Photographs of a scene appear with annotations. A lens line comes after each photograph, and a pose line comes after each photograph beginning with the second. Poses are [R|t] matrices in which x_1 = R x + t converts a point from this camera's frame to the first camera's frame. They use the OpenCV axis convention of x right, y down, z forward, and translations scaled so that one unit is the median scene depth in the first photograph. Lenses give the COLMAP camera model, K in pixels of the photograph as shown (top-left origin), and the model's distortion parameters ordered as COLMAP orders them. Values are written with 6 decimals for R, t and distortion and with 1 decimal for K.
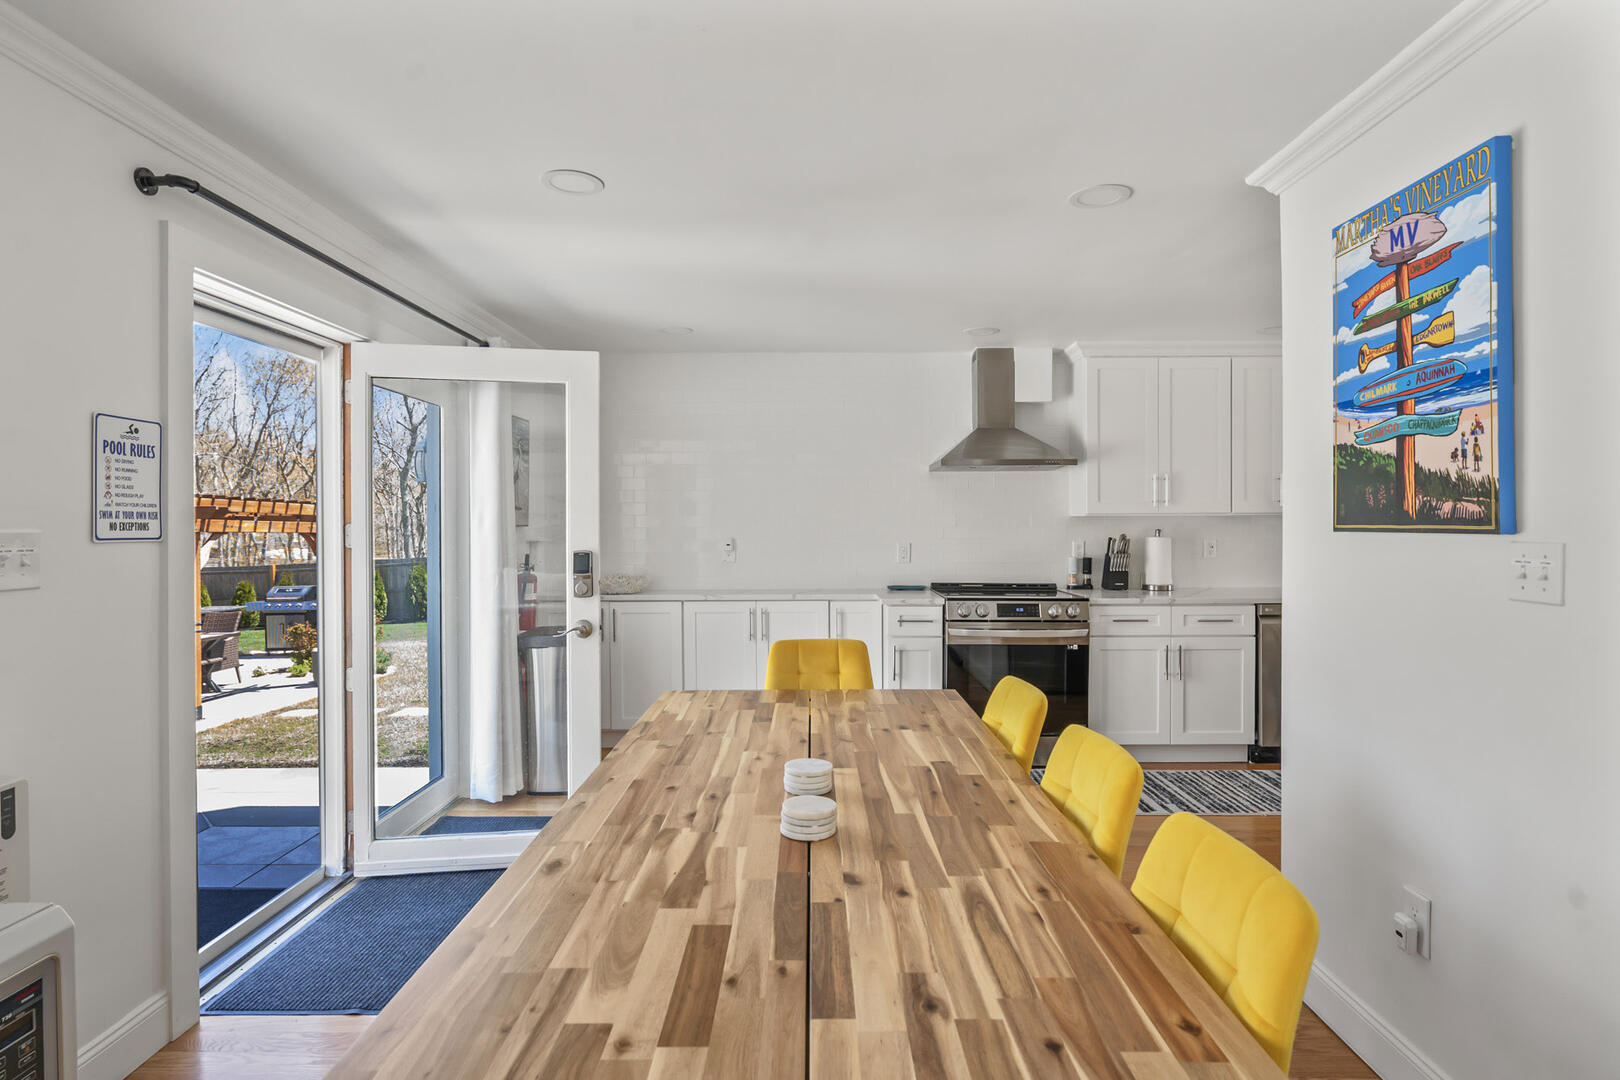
lens RADIAL K [[832.5, 0, 811.6], [0, 832.5, 532.8], [0, 0, 1]] dist [0.001378, 0.000137]
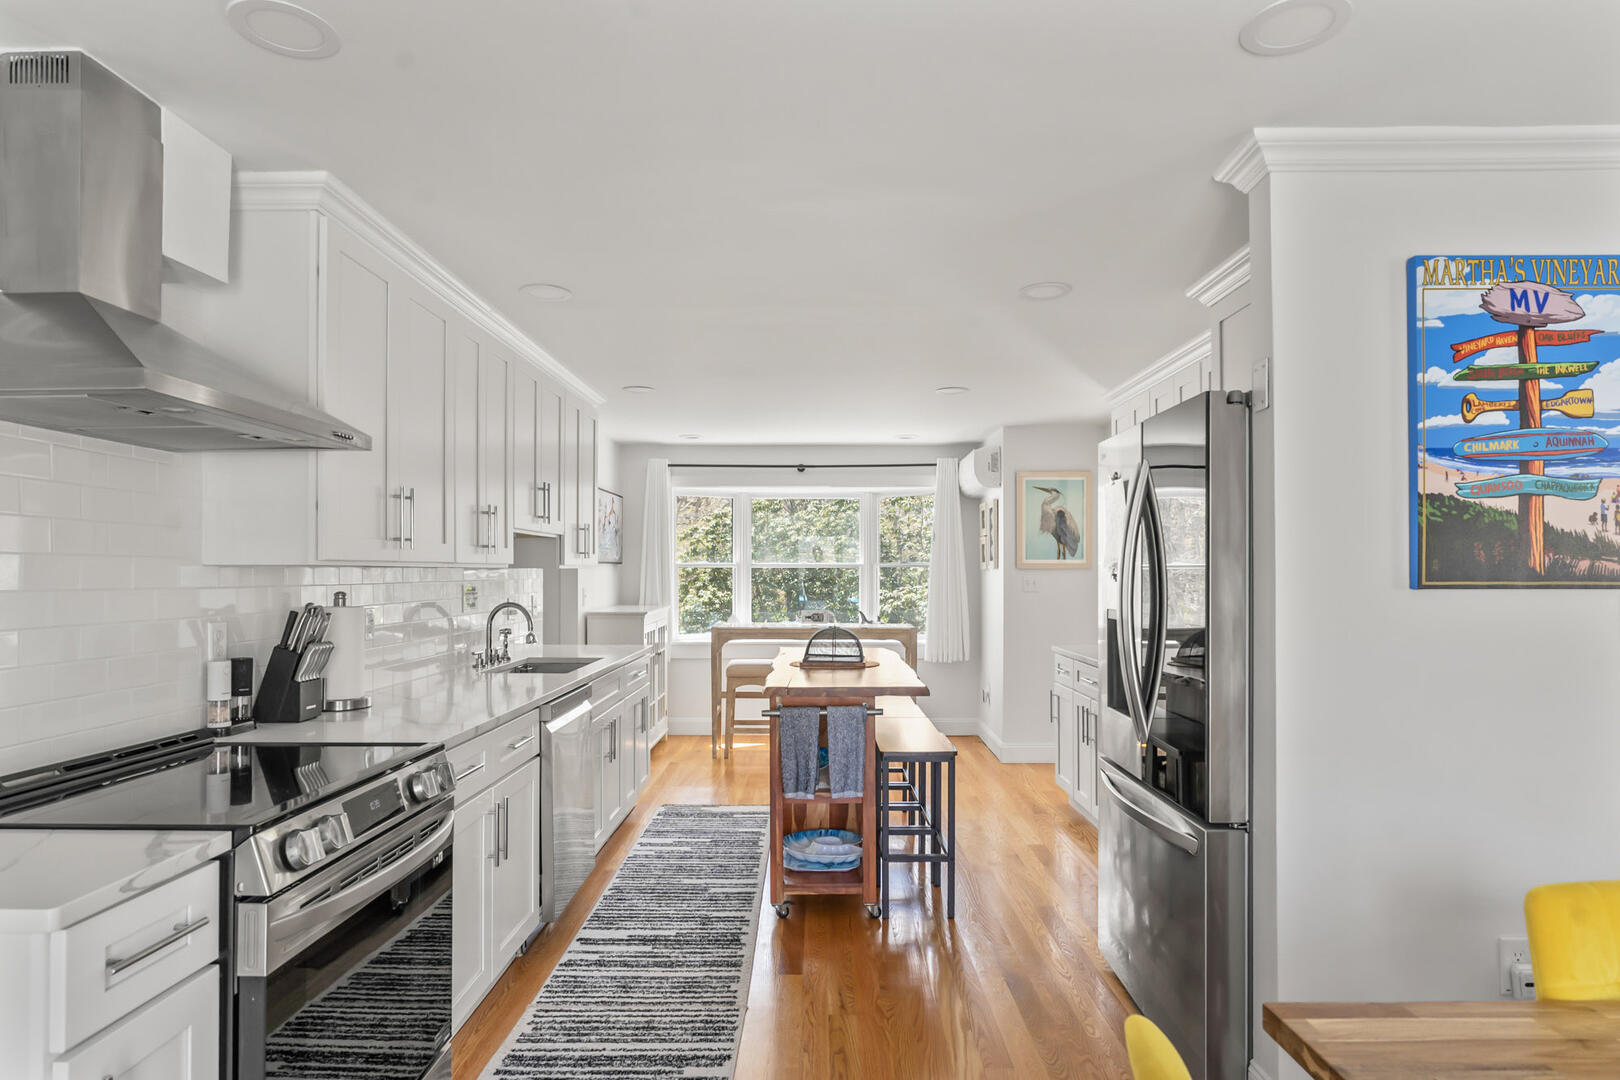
lens RADIAL K [[911.5, 0, 811.9], [0, 911.5, 572.3], [0, 0, 1]] dist [-0.004641, -0.000969]
pose [[0.007101, 0.009773, 0.999927, -0.409698], [0.012342, 0.999875, -0.009860, -0.020378], [-0.999899, 0.012411, 0.006980, 1.859512]]
